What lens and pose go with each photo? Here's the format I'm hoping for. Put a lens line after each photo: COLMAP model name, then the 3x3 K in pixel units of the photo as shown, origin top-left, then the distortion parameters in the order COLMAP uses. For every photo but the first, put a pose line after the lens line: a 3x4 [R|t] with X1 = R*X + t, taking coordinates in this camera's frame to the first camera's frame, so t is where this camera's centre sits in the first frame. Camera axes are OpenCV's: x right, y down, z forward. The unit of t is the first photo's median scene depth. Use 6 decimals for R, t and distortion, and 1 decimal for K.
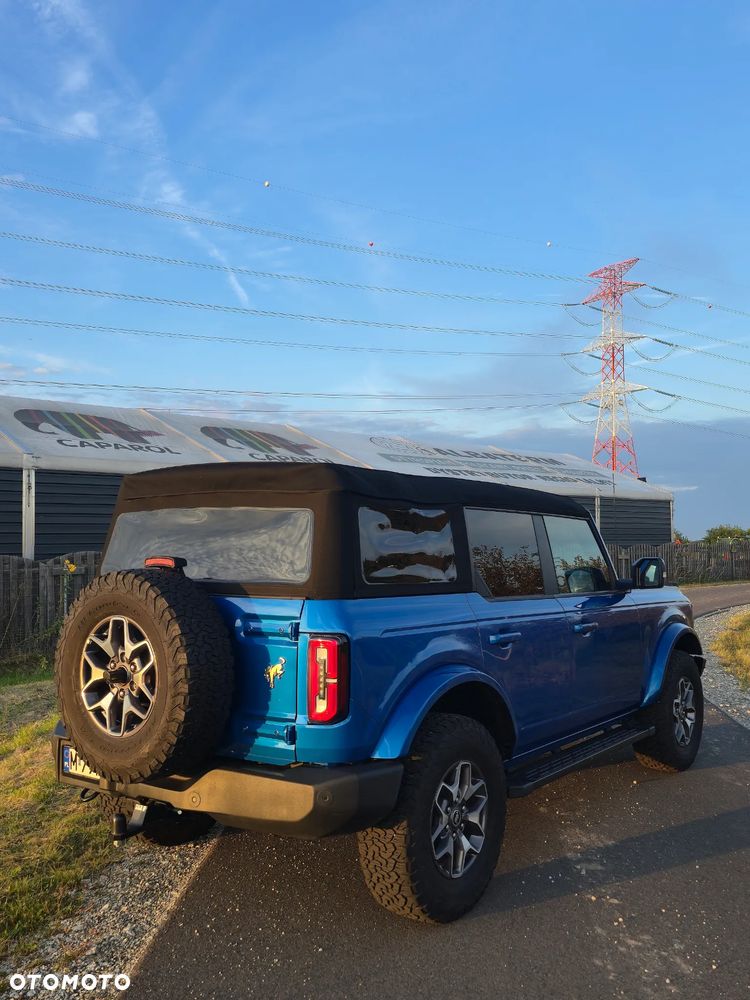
lens RADIAL K [[879.7, 0, 376.4], [0, 879.7, 523.4], [0, 0, 1]] dist [0.072184, -0.015022]
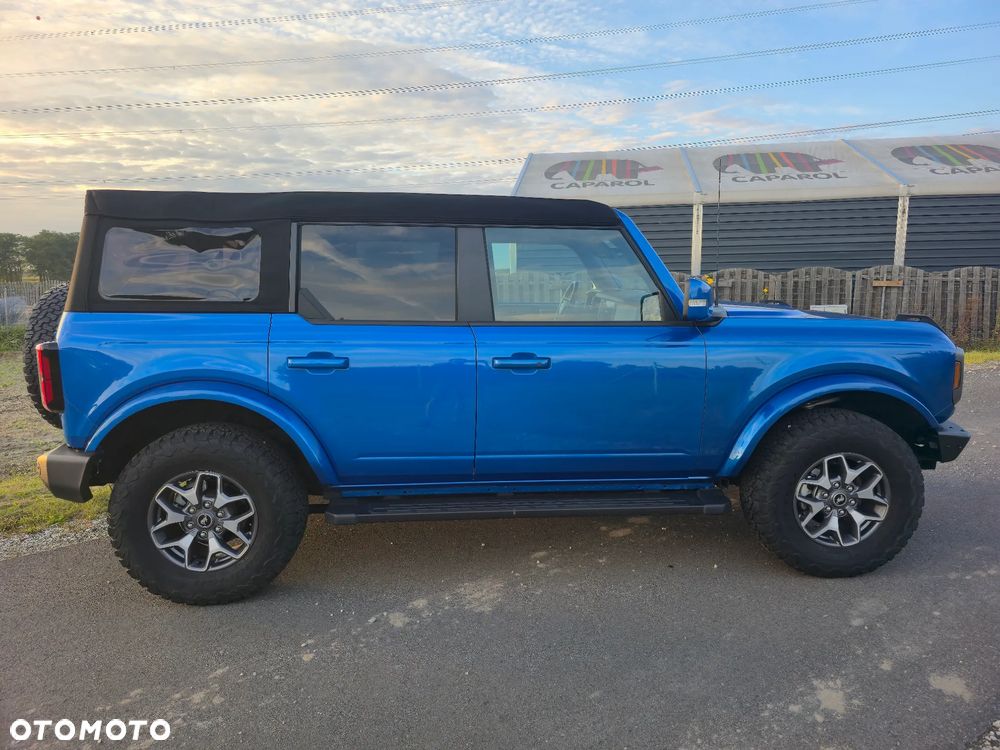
lens RADIAL K [[647.2, 0, 517.2], [0, 647.2, 360.7], [0, 0, 1]] dist [0.080268, -0.068733]
pose [[0.648075, 0.106720, -0.754062, 0.543402], [0.024744, 0.986660, 0.160905, 0.013241], [0.761175, -0.122937, 0.636789, 0.477395]]
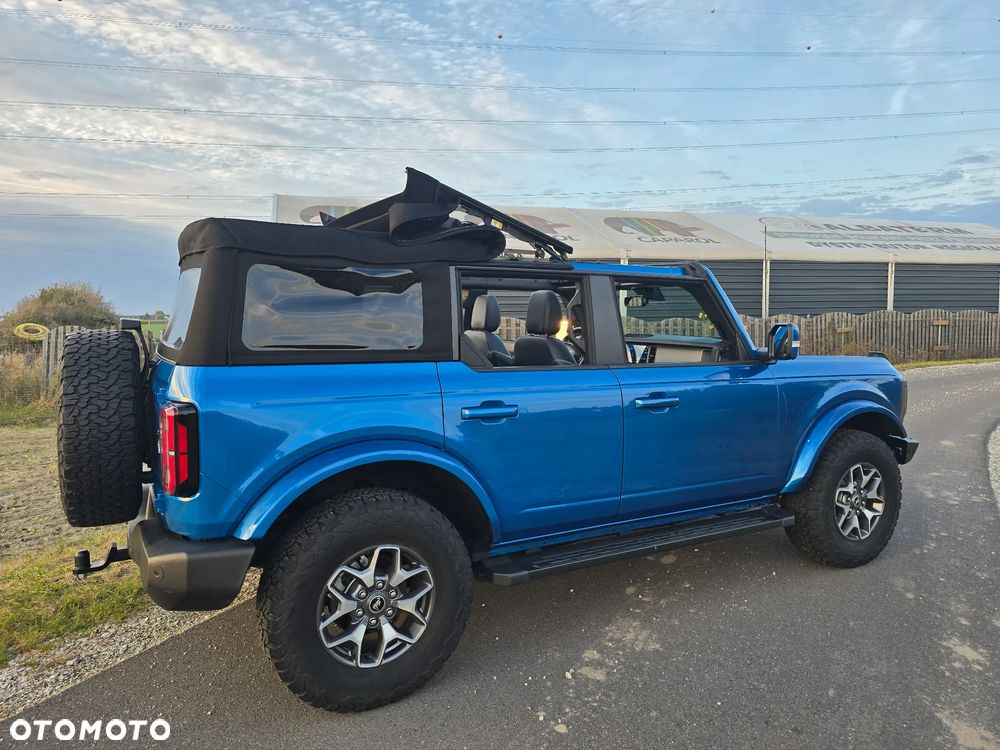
lens RADIAL K [[658.1, 0, 501.0], [0, 658.1, 361.9], [0, 0, 1]] dist [0.080859, -0.063847]
pose [[0.907145, 0.032696, -0.419545, 0.290278], [0.008928, 0.995257, 0.096867, 0.009201], [0.420723, -0.091618, 0.902551, 0.268800]]
